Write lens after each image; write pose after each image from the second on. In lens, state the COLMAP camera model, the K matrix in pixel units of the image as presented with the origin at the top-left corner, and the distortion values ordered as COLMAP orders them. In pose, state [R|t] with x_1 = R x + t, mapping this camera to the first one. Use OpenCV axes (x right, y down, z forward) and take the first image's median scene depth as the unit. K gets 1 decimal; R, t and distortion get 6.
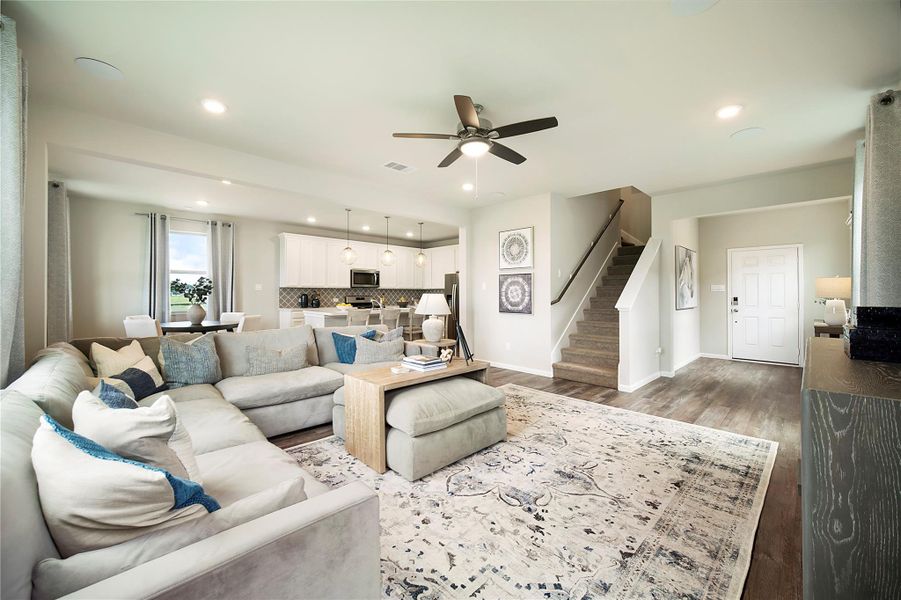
lens RADIAL K [[357.8, 0, 450.0], [0, 357.8, 291.2], [0, 0, 1]] dist [-0.003123, 0.000146]
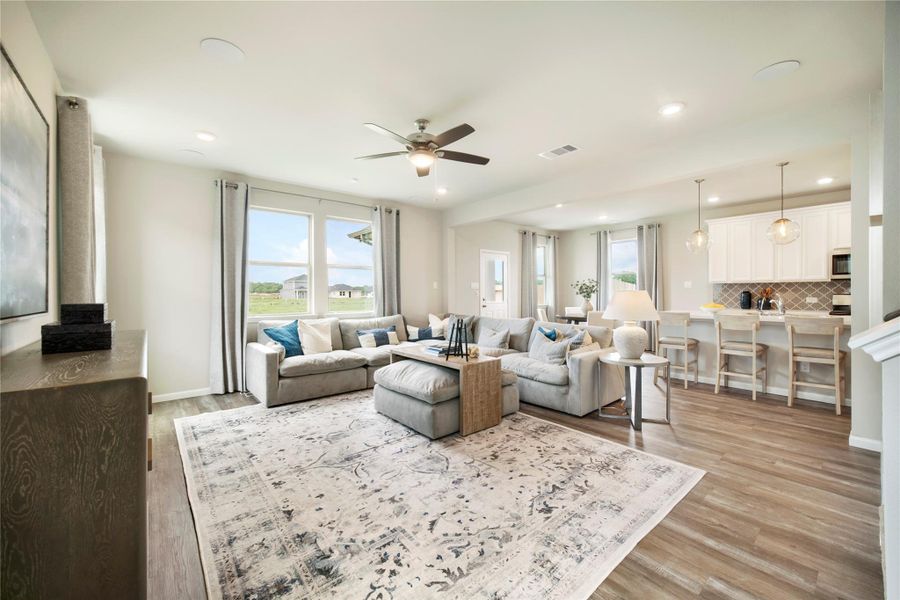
lens RADIAL K [[357.4, 0, 444.5], [0, 357.4, 293.7], [0, 0, 1]] dist [-0.003123, 0.000146]
pose [[-0.085492, 0.000572, -0.996339, 0.579891], [0.012175, 0.999926, -0.000471, 0.007743], [0.996264, -0.012171, -0.085492, 0.577737]]
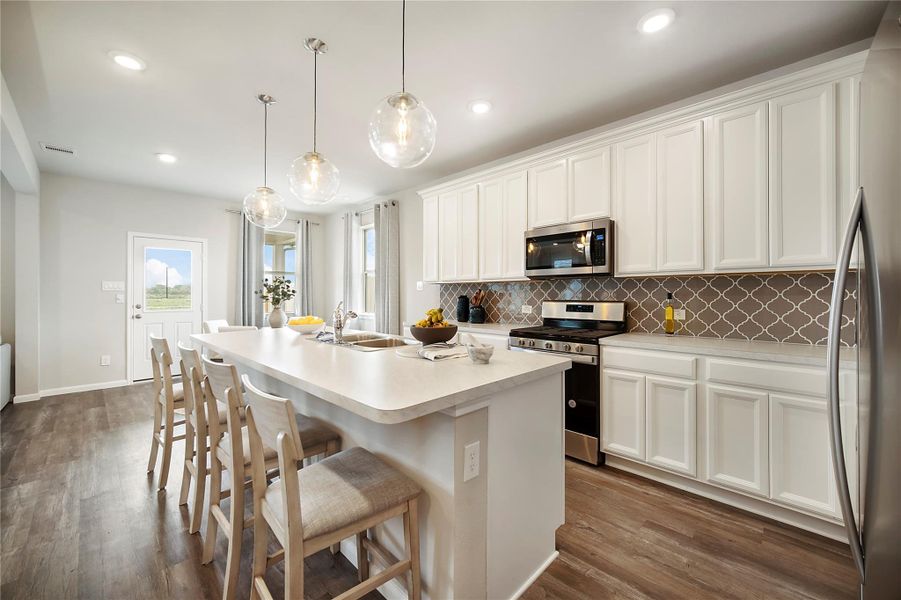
lens RADIAL K [[357.8, 0, 442.3], [0, 357.8, 295.0], [0, 0, 1]] dist [-0.003123, 0.000146]
pose [[0.011742, -0.001390, -0.999930, 0.163237], [0.011141, 0.999937, -0.001259, 0.010299], [0.999869, -0.011125, 0.011757, 1.336851]]
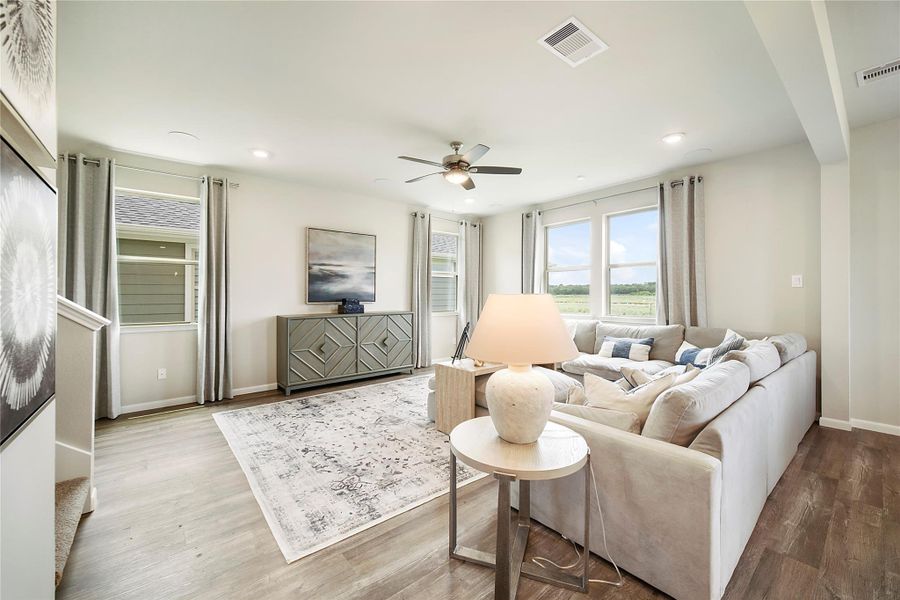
lens RADIAL K [[357.4, 0, 454.8], [0, 357.4, 292.9], [0, 0, 1]] dist [-0.003123, 0.000146]
pose [[-0.997064, 0.000943, 0.076564, -0.009910], [-0.000111, 0.999905, -0.013761, 0.009593], [-0.076570, -0.013729, -0.996970, 1.114581]]
